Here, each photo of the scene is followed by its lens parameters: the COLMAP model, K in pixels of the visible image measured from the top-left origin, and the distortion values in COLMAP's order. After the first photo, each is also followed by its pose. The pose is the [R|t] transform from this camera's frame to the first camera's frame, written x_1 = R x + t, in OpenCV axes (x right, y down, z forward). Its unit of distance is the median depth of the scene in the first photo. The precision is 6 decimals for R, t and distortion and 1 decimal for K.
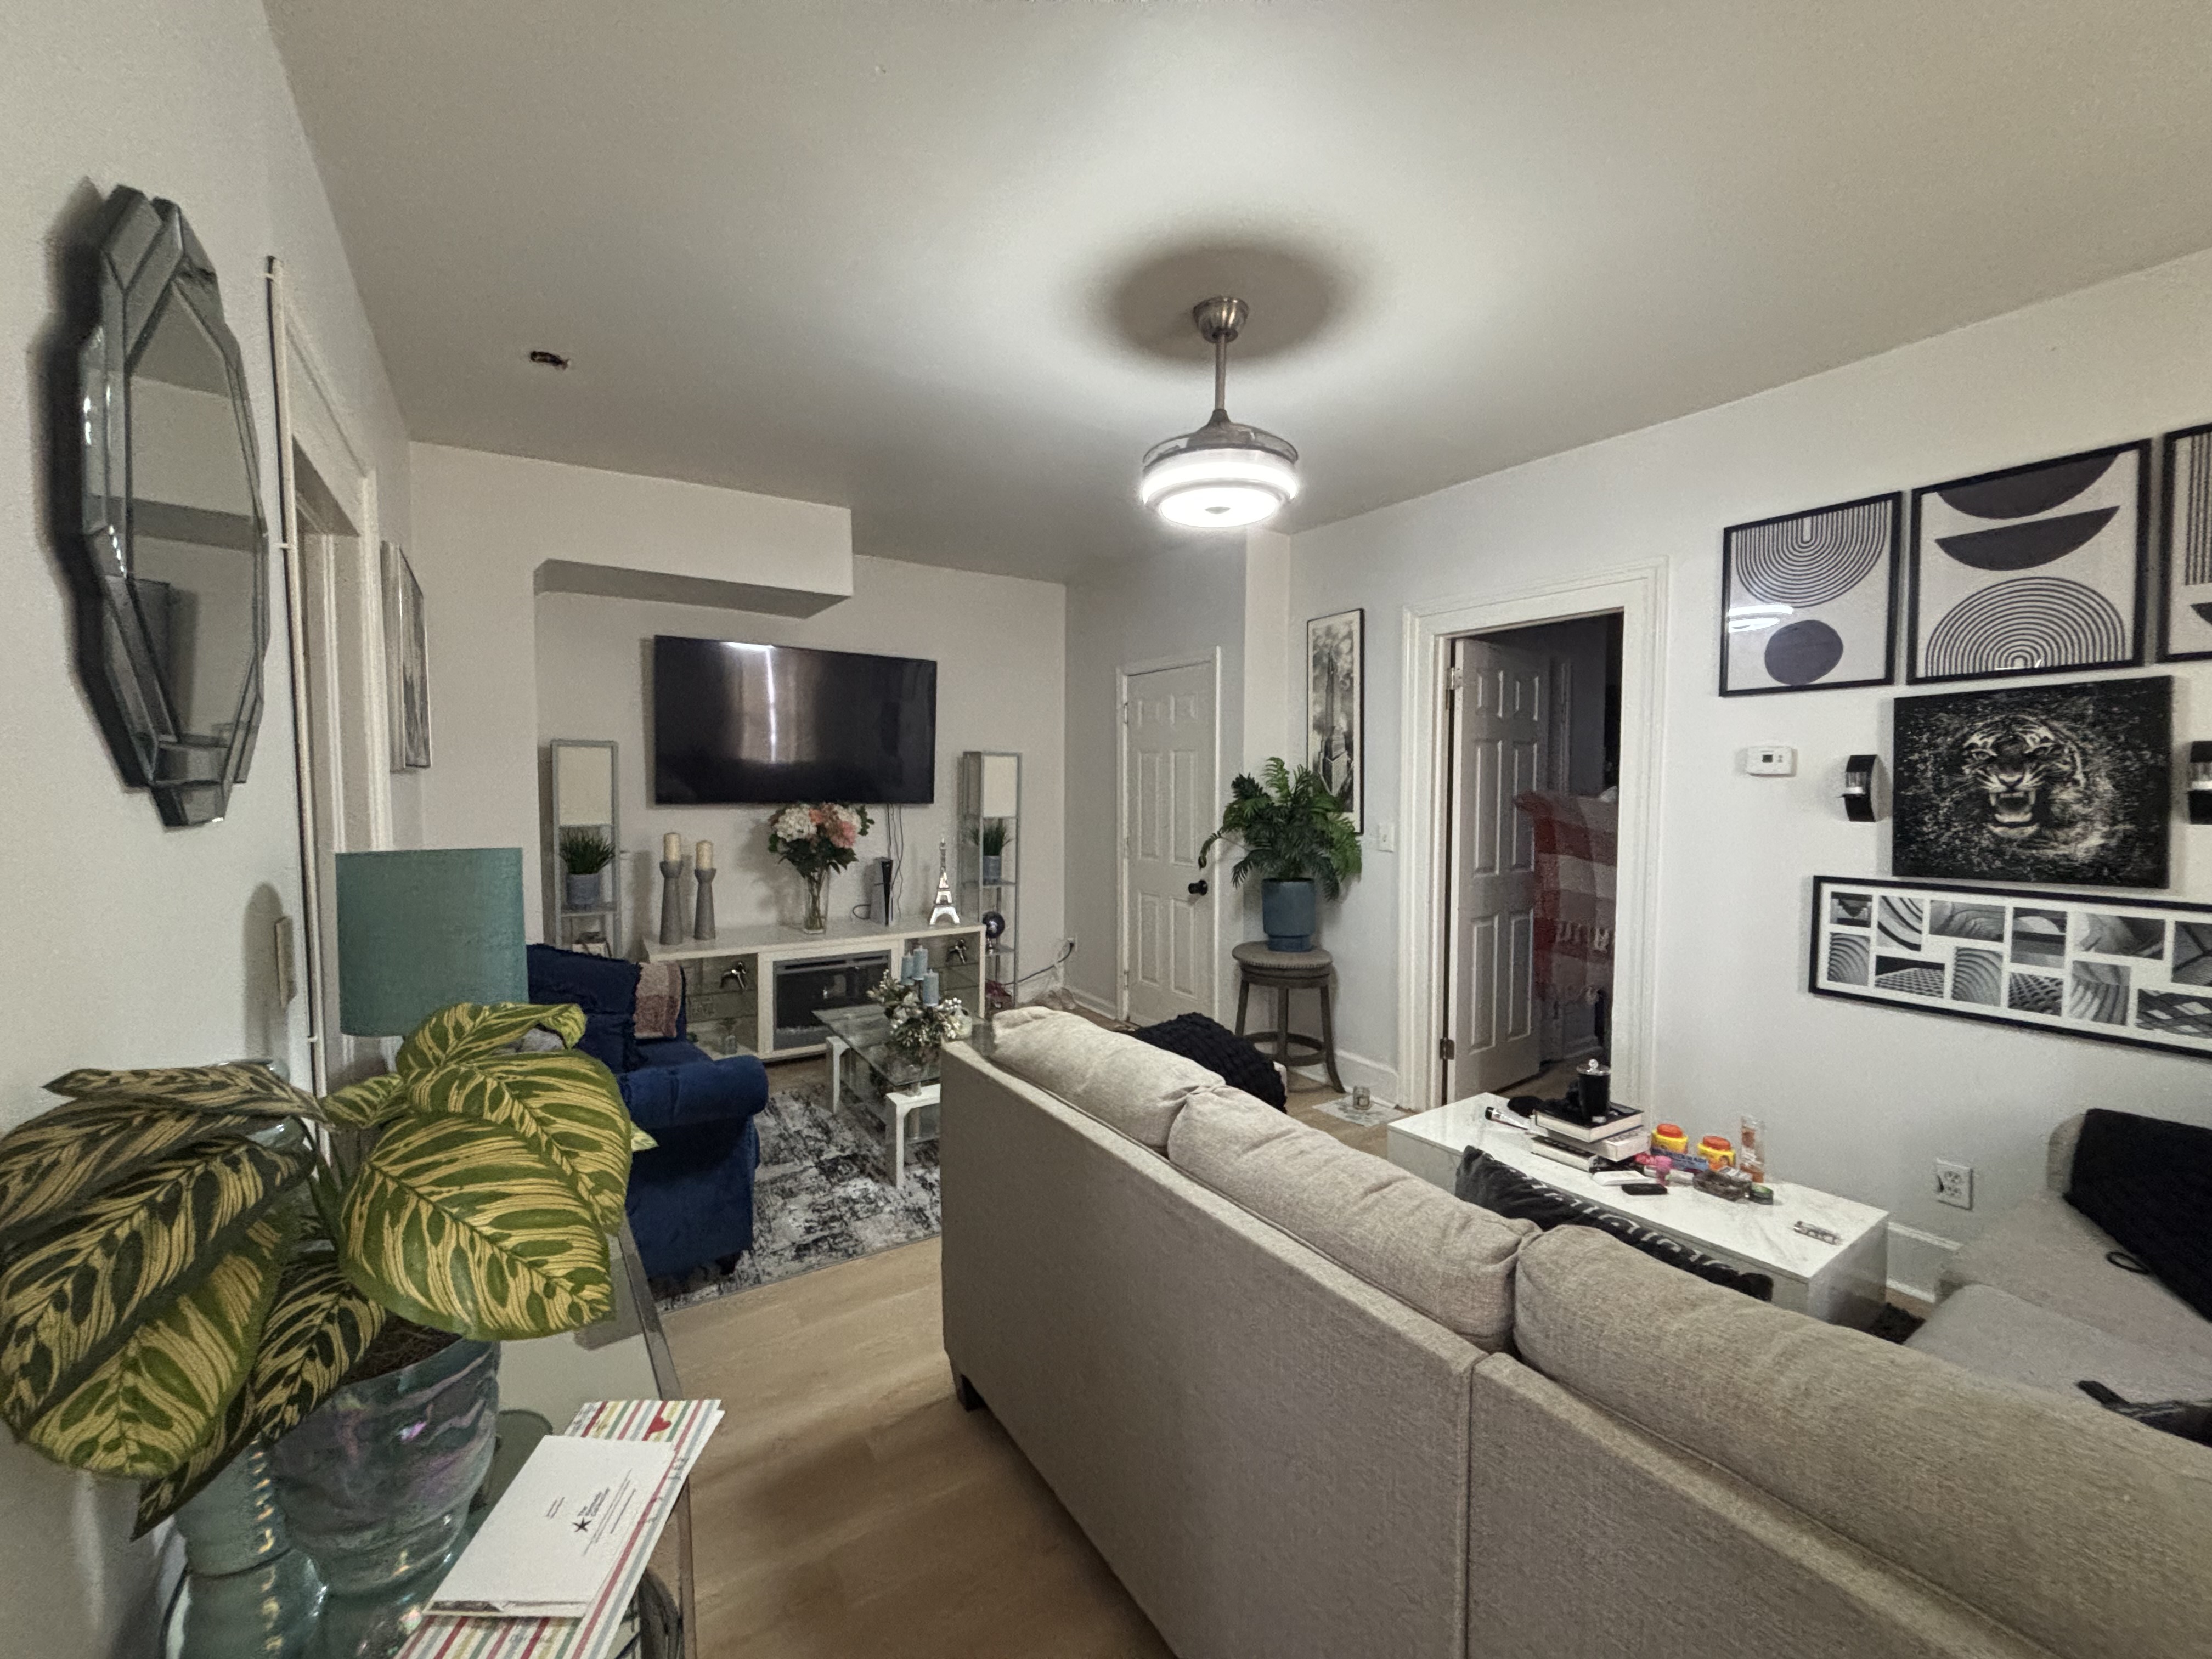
lens RADIAL K [[887.9, 0, 1103.1], [0, 887.9, 825.3], [0, 0, 1]] dist [-0.002654, 0.000275]
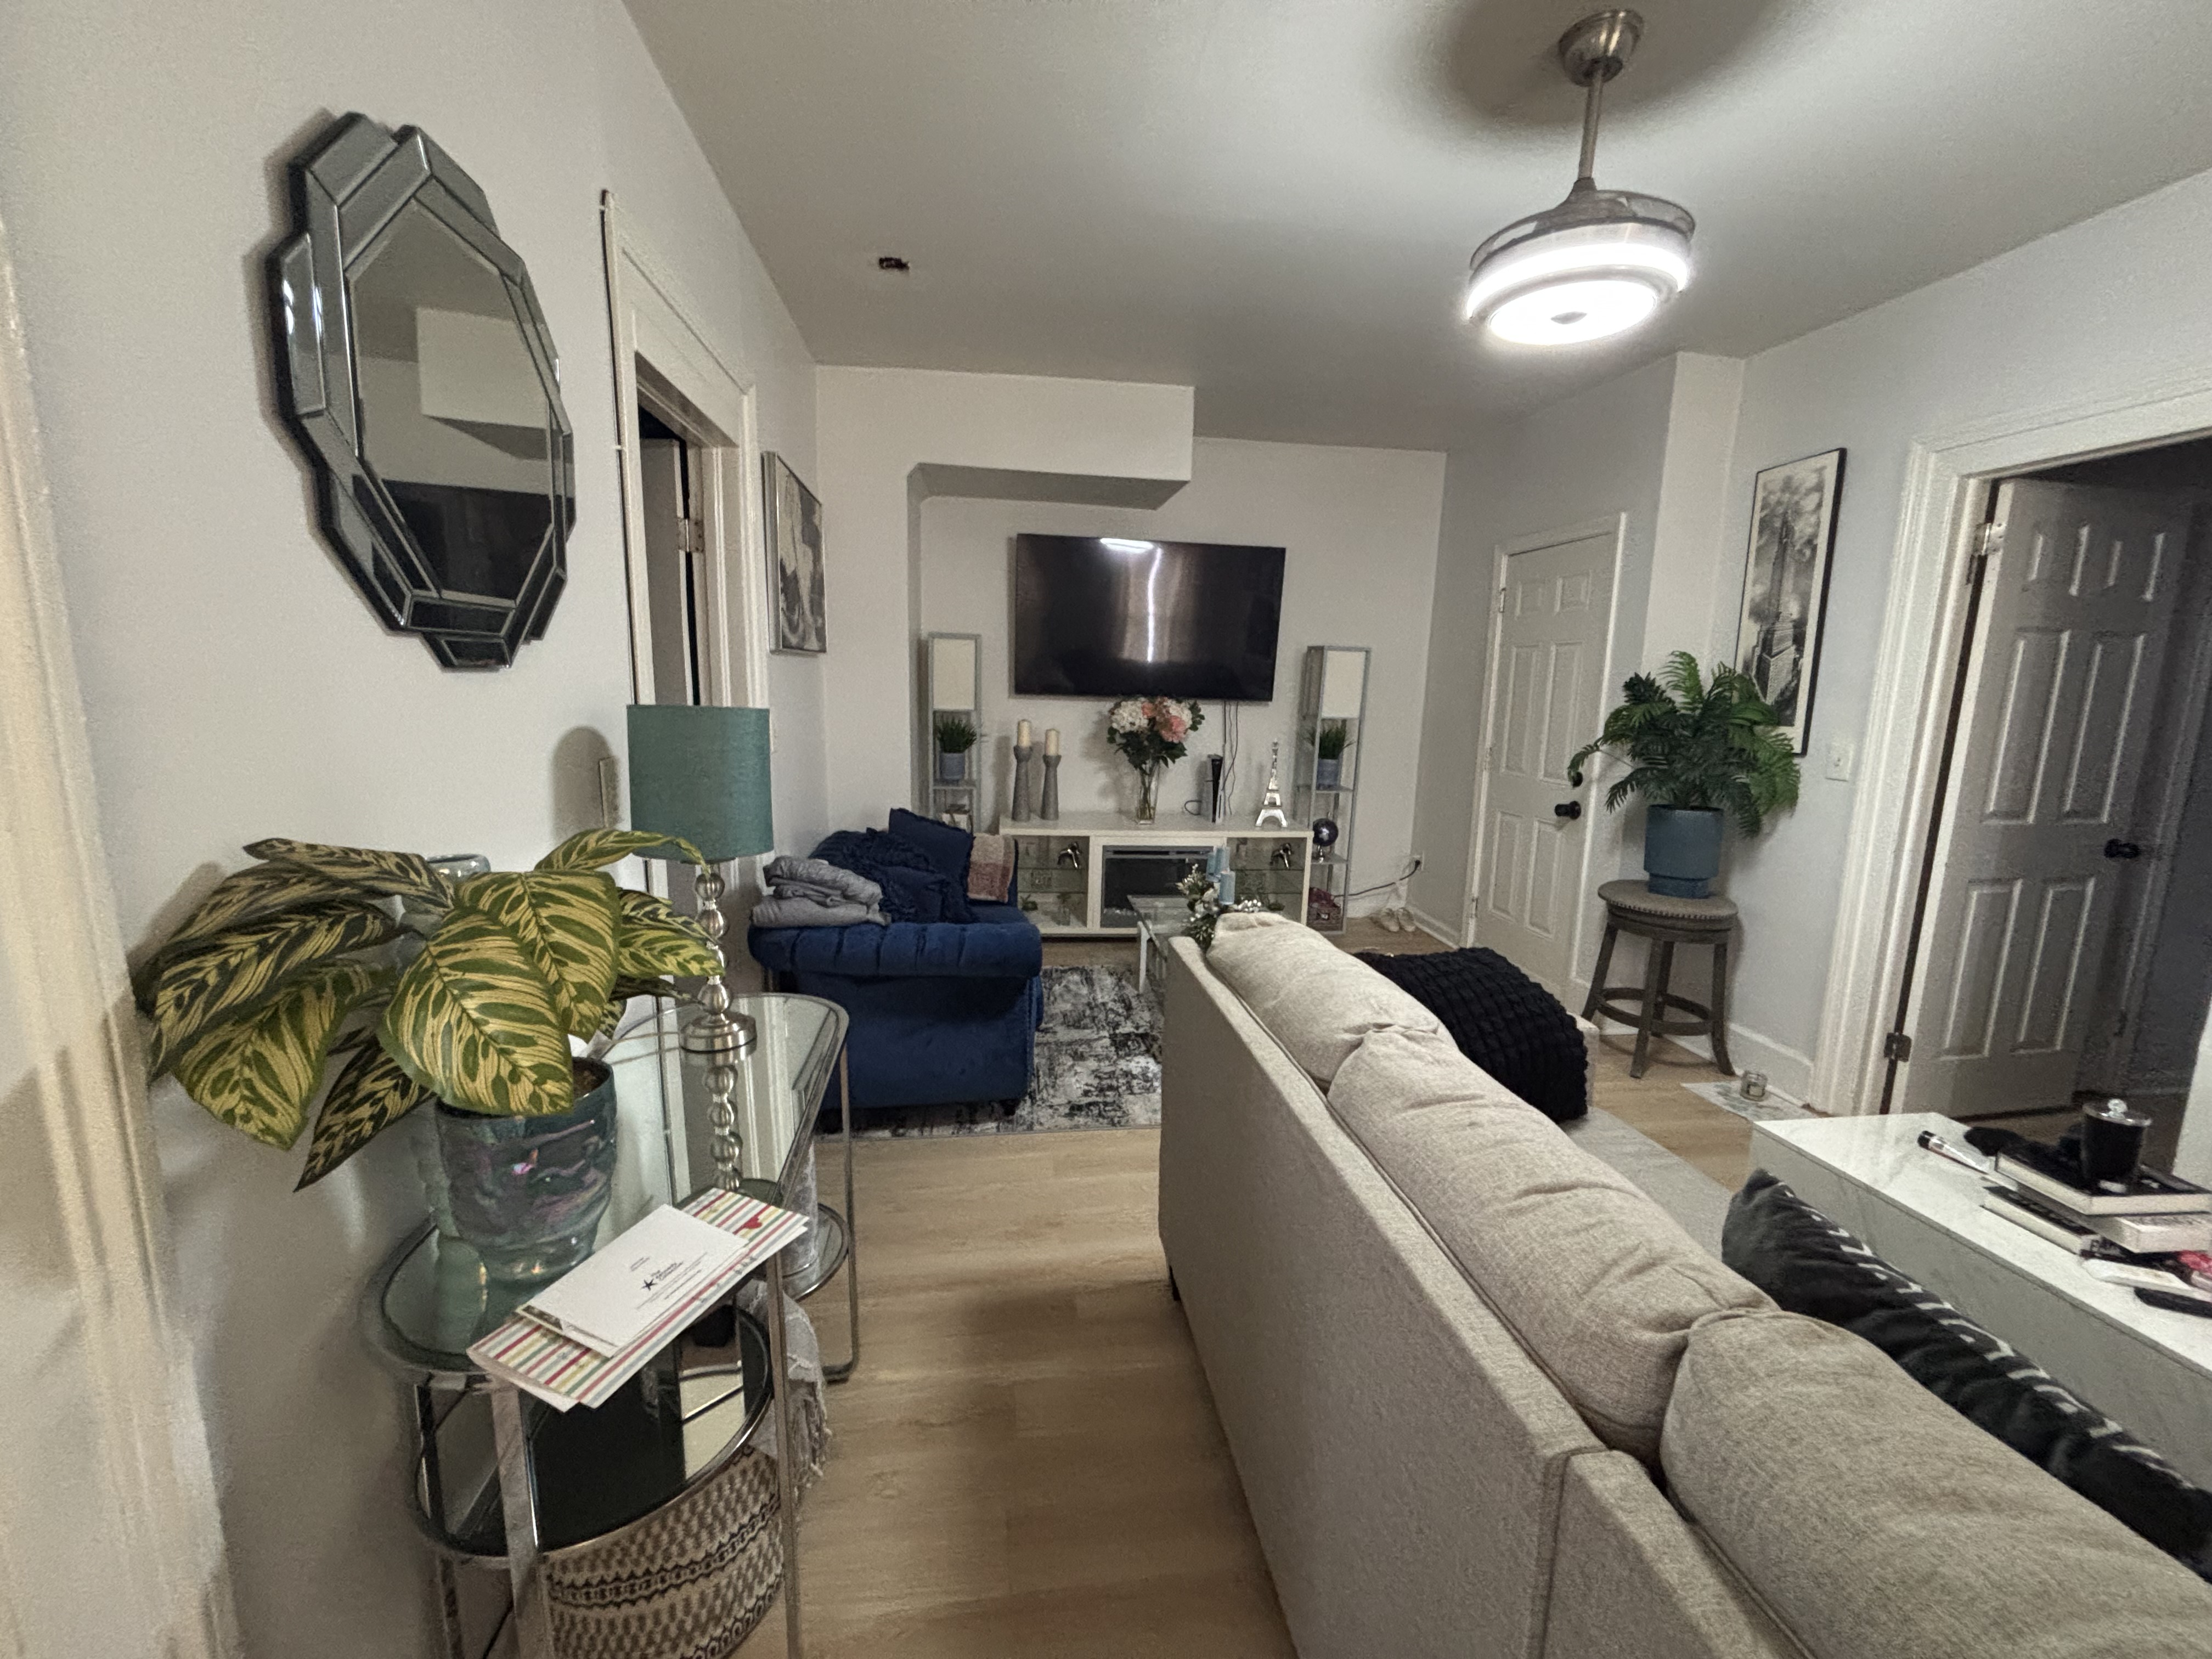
lens RADIAL K [[887.9, 0, 1103.2], [0, 887.9, 826.6], [0, 0, 1]] dist [-0.002654, 0.000275]
pose [[0.903957, 0.088990, -0.418262, 0.104158], [-0.043695, 0.992209, 0.116669, 0.011609], [0.425386, -0.087188, 0.900802, 0.074673]]
